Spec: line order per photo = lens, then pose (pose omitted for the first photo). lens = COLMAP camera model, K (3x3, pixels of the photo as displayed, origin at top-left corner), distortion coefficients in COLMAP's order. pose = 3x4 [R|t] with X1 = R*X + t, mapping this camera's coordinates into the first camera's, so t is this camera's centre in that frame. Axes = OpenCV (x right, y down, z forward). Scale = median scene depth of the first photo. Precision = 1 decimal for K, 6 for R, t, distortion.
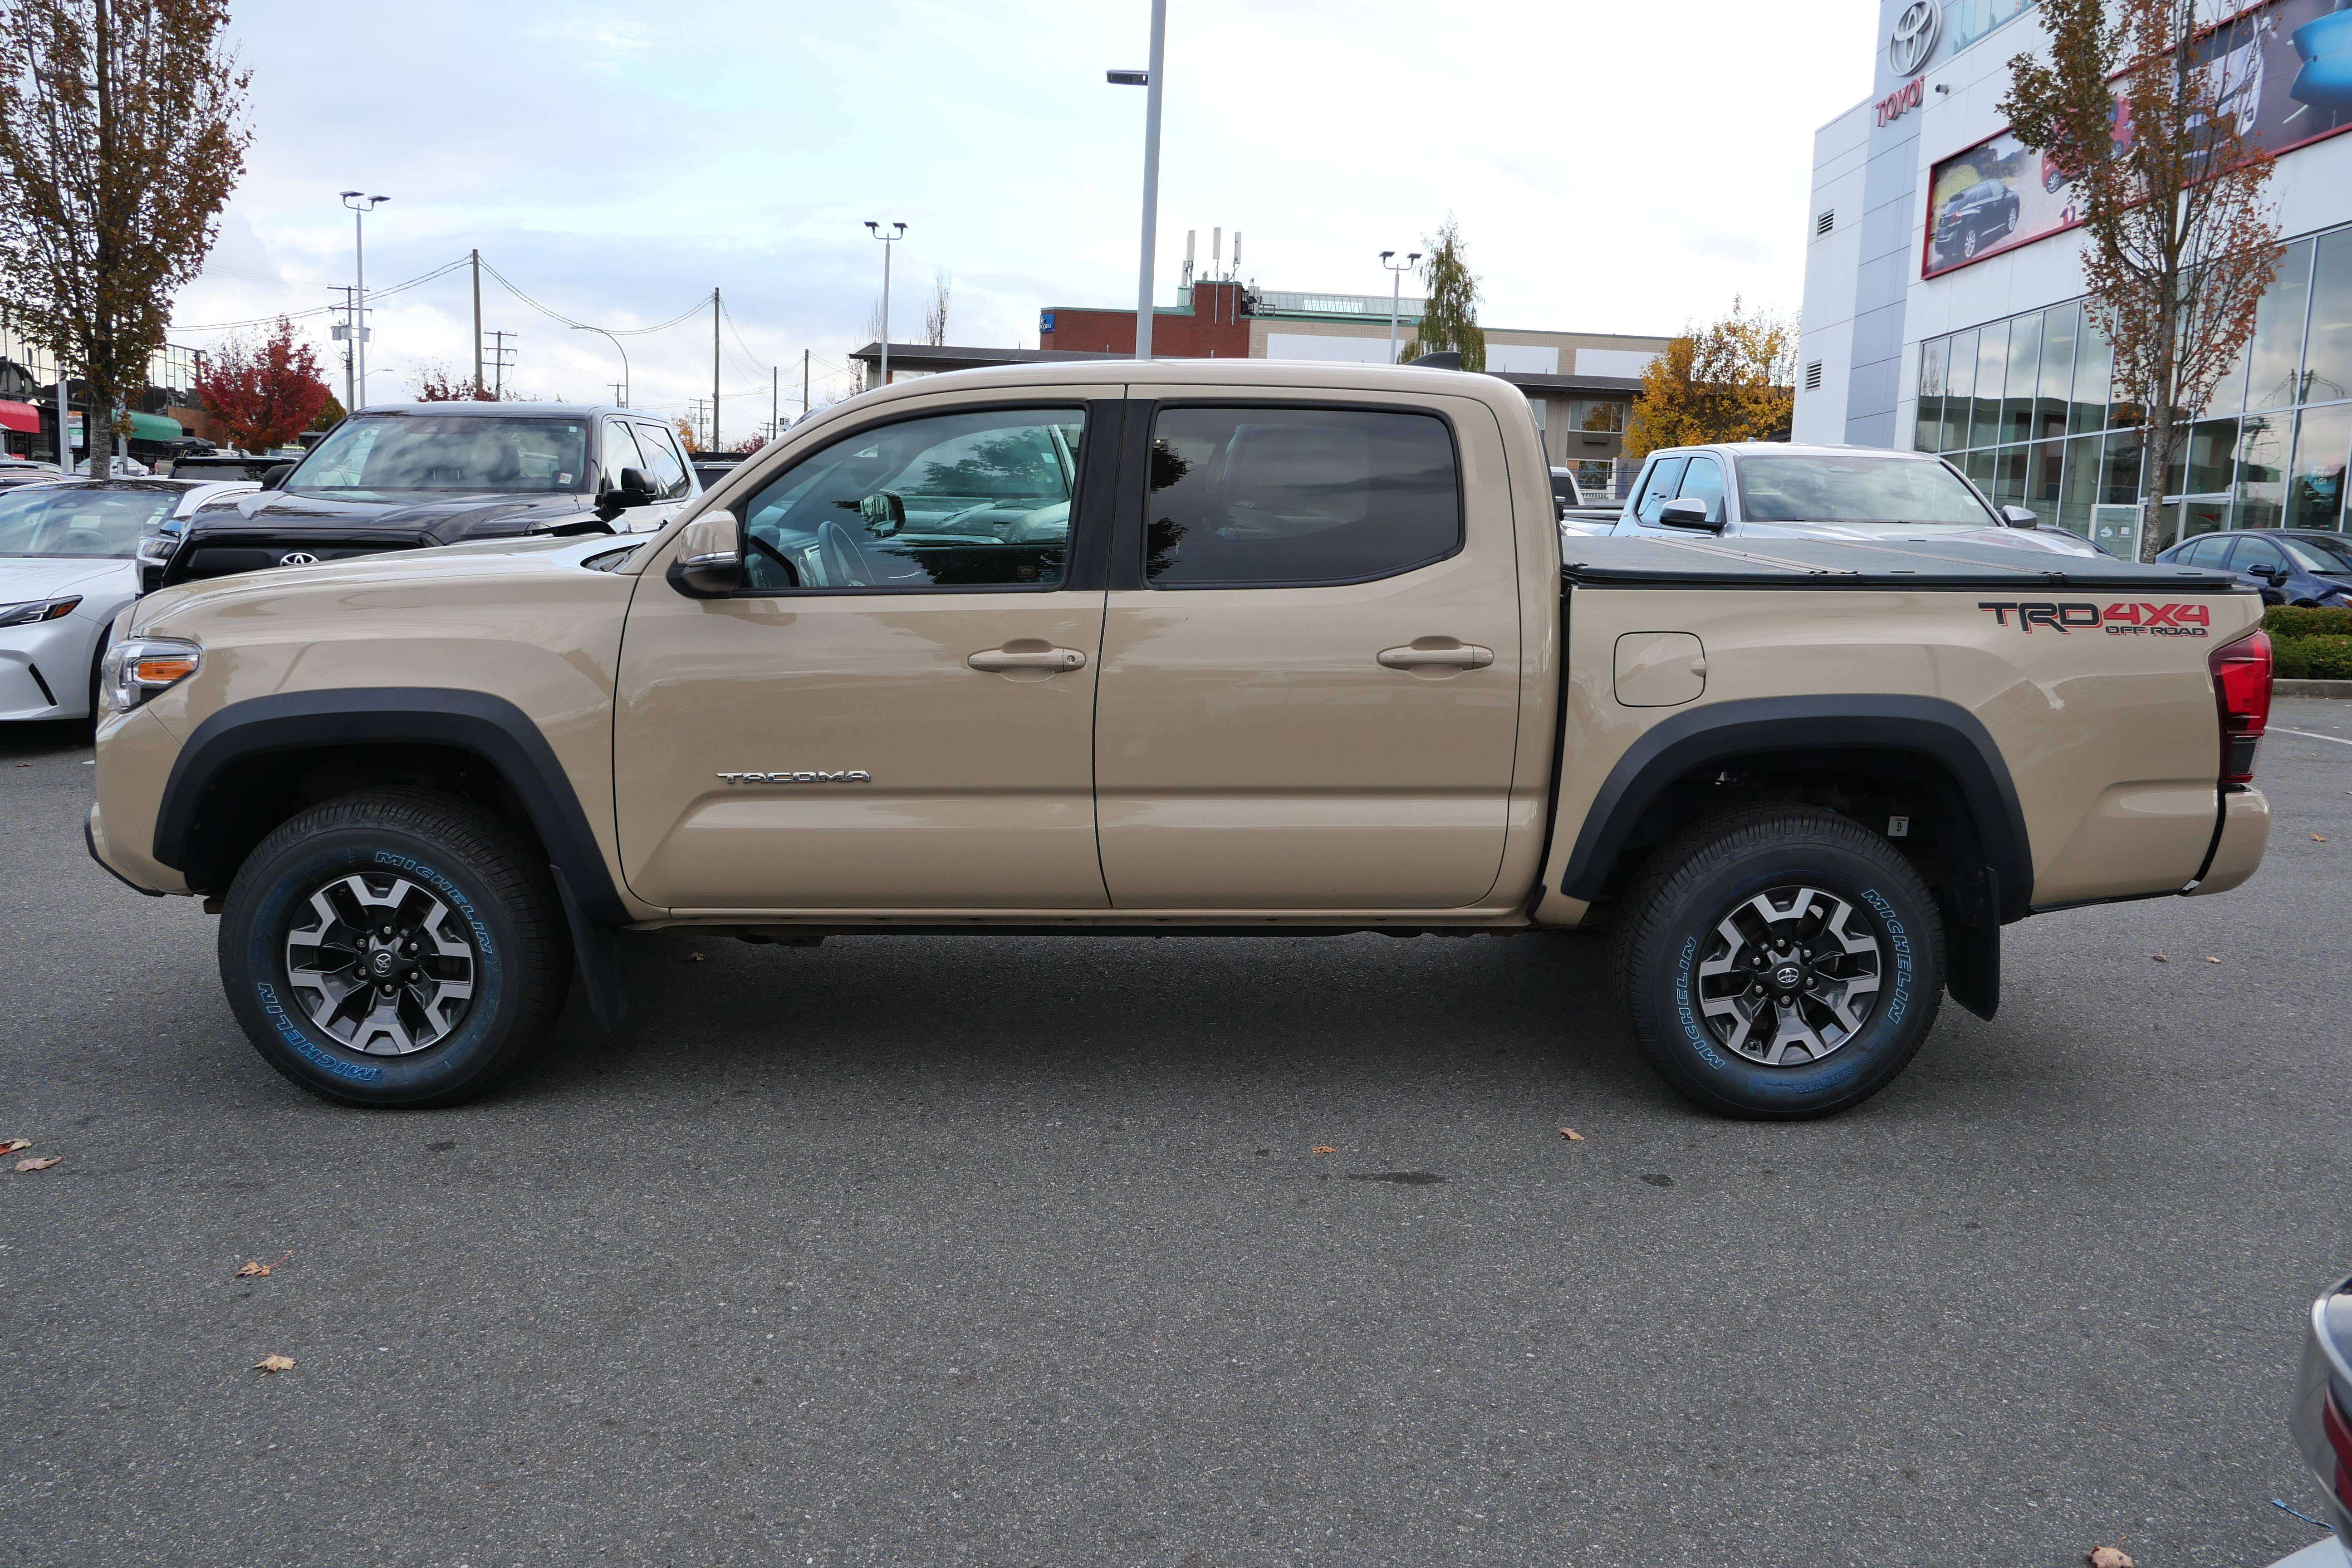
lens RADIAL K [[1751.3, 0, 1176.0], [0, 1751.3, 784.0], [0, 0, 1]] dist [-0.064663, -0.001085]
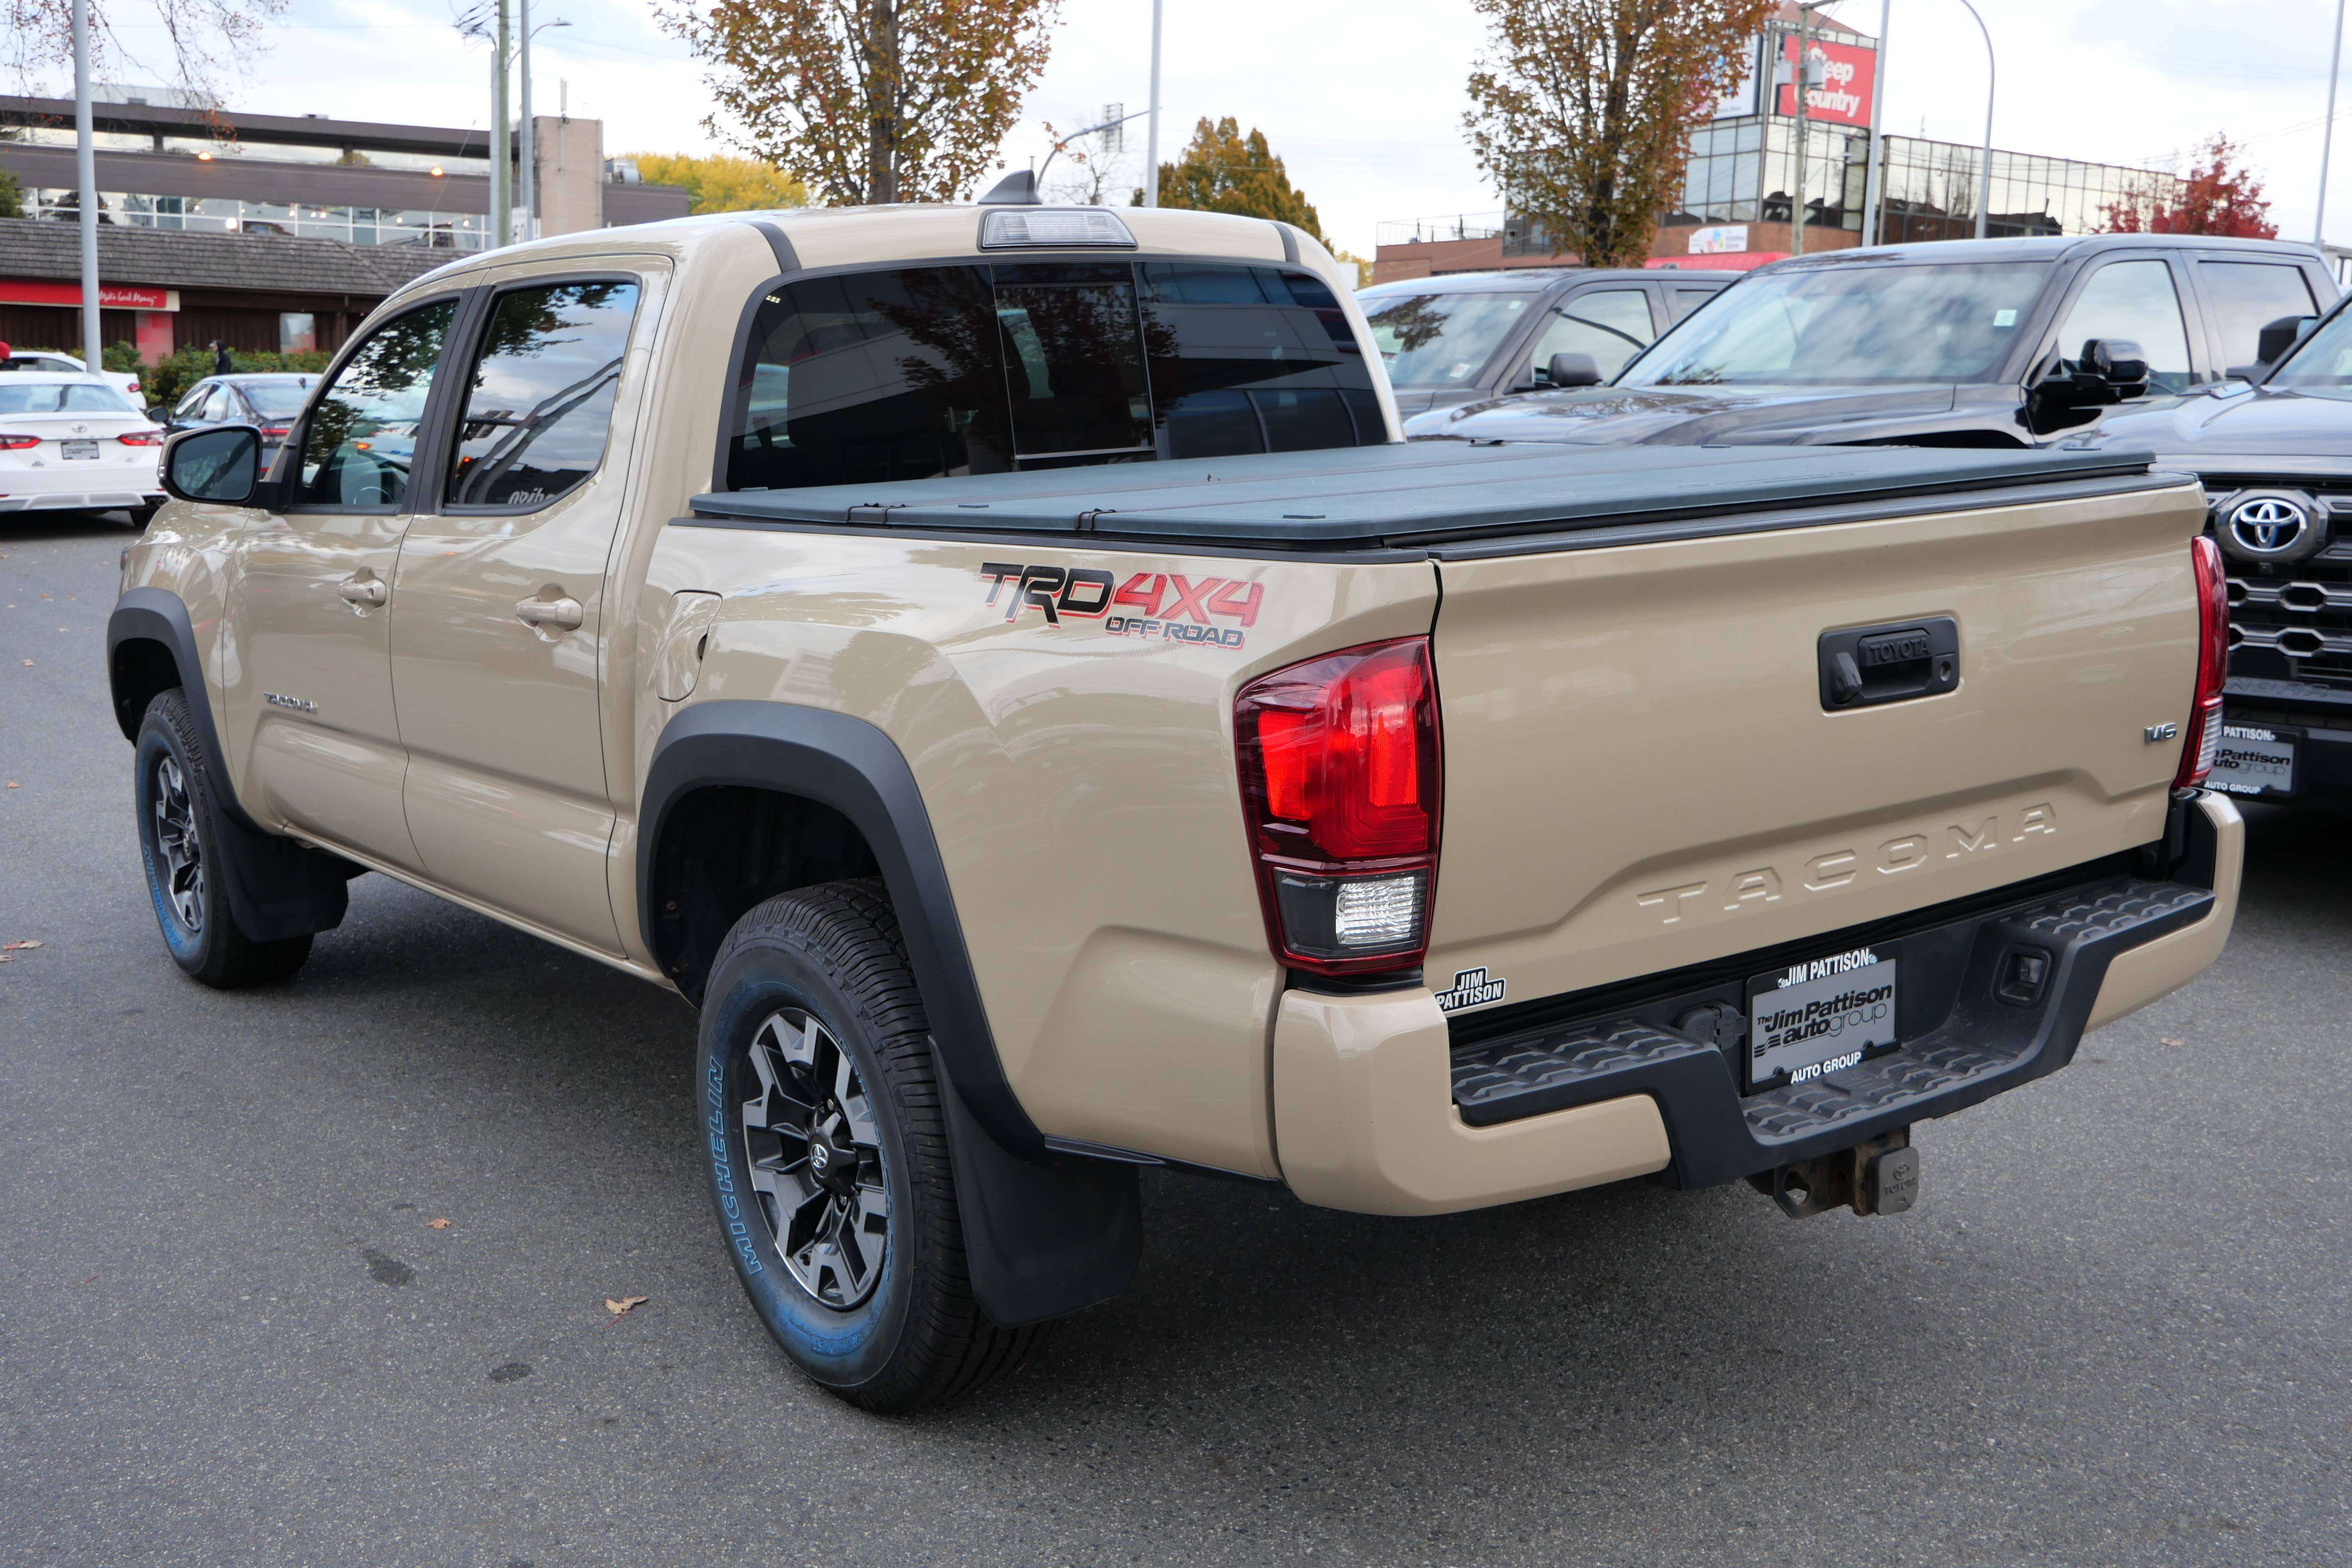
lens RADIAL K [[2510.4, 0, 1176.0], [0, 2510.4, 784.0], [0, 0, 1]] dist [-0.006279, -0.009073]
pose [[0.575819, 0.107596, -0.810466, 1.159221], [-0.113350, 0.992235, 0.051195, -0.082784], [0.809682, 0.062387, 0.583544, 0.585174]]
